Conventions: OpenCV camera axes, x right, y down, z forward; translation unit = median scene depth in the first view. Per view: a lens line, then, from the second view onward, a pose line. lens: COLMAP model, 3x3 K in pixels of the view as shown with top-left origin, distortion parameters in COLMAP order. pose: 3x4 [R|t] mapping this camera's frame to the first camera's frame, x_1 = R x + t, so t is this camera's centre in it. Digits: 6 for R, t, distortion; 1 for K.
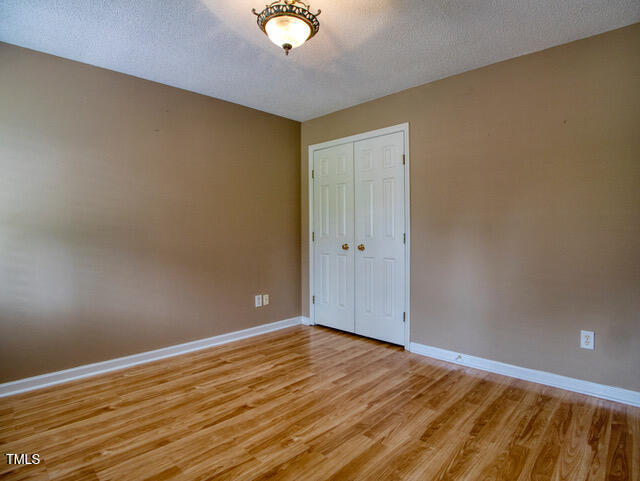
lens RADIAL K [[352.9, 0, 324.8], [0, 352.9, 237.4], [0, 0, 1]] dist [-0.083466, 0.002863]
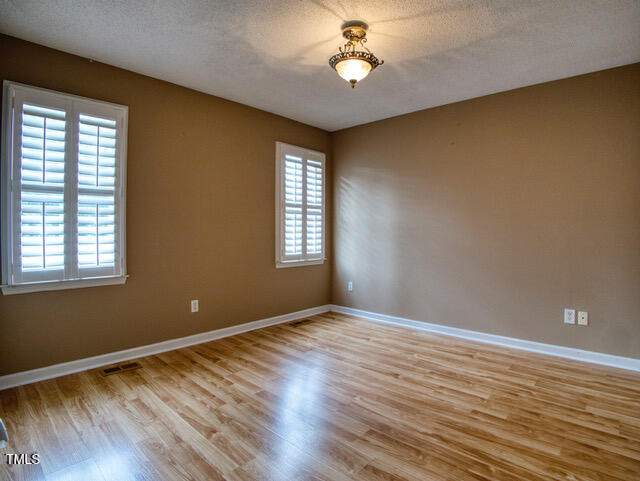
lens RADIAL K [[352.9, 0, 324.8], [0, 352.9, 237.4], [0, 0, 1]] dist [-0.083466, 0.002863]
pose [[0.000113, 0.026265, -0.999655, 0.823305], [-0.019835, 0.999458, 0.026258, -0.011034], [0.999803, 0.019825, 0.000634, 0.633062]]
